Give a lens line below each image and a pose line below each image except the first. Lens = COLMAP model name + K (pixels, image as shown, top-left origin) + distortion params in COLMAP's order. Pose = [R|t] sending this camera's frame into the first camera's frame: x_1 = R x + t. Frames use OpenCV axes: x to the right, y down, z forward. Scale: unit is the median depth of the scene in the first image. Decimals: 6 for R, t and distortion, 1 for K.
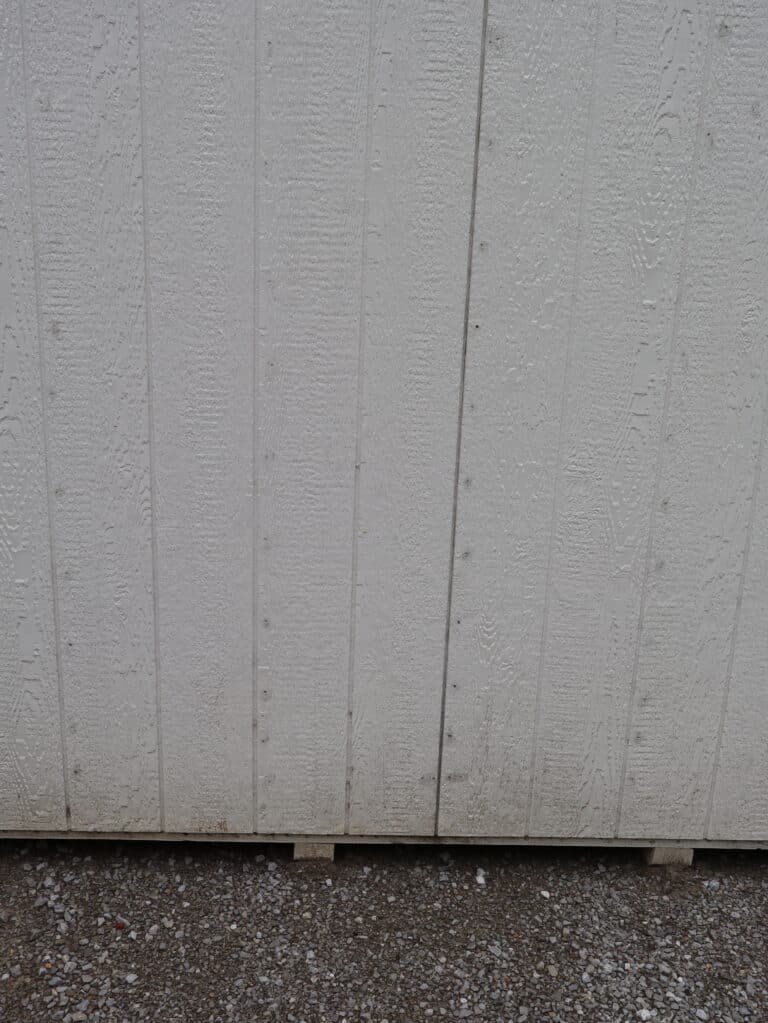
lens RADIAL K [[990.7, 0, 389.4], [0, 990.7, 516.7], [0, 0, 1]] dist [0.010780, 0.000000]
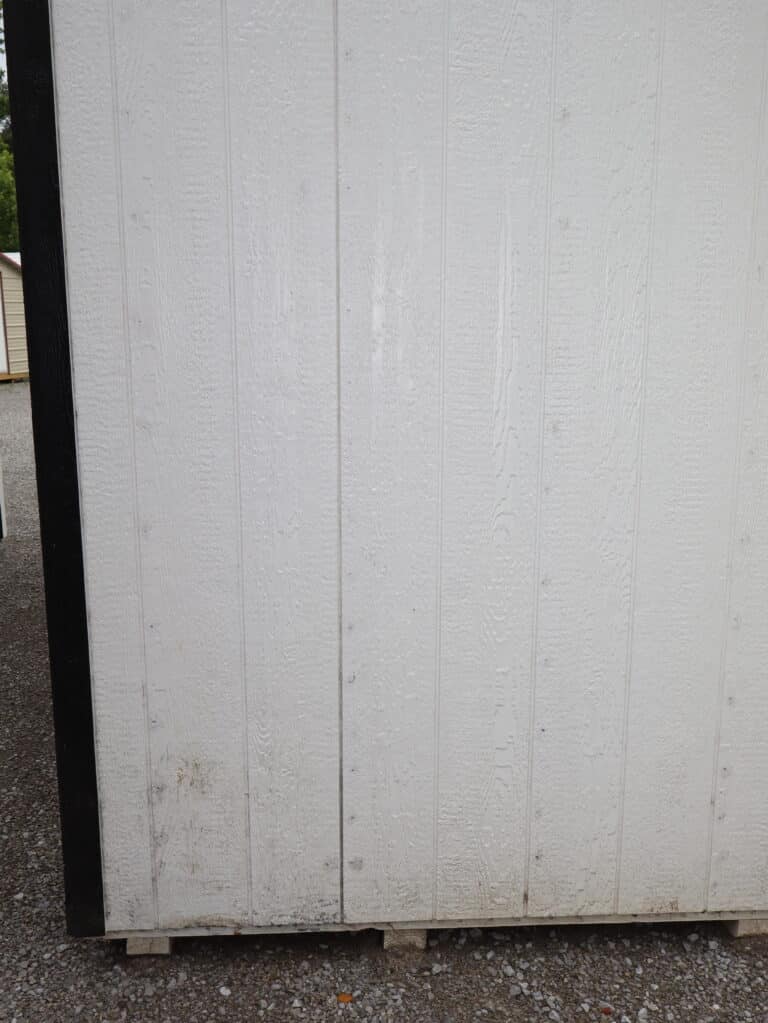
lens RADIAL K [[990.7, 0, 381.3], [0, 990.7, 515.2], [0, 0, 1]] dist [0.010780, 0.000000]
pose [[0.999002, -0.040250, 0.019387, -0.493959], [0.041621, 0.996206, -0.076426, -0.021359], [-0.016238, 0.077156, 0.996887, -0.039416]]
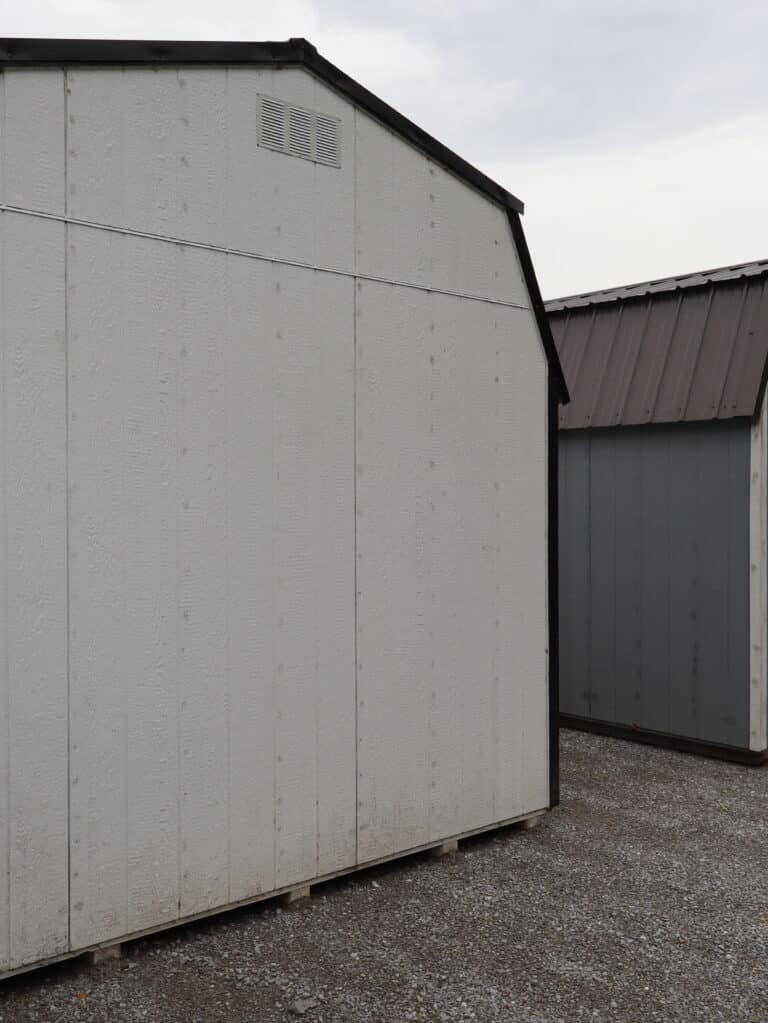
lens RADIAL K [[990.7, 0, 384.2], [0, 990.7, 511.5], [0, 0, 1]] dist [0.010780, 0.000000]
pose [[0.787897, -0.046206, 0.614071, -1.077896], [0.198840, 0.962856, -0.182676, 0.038529], [-0.582822, 0.266032, 0.767819, -0.660407]]
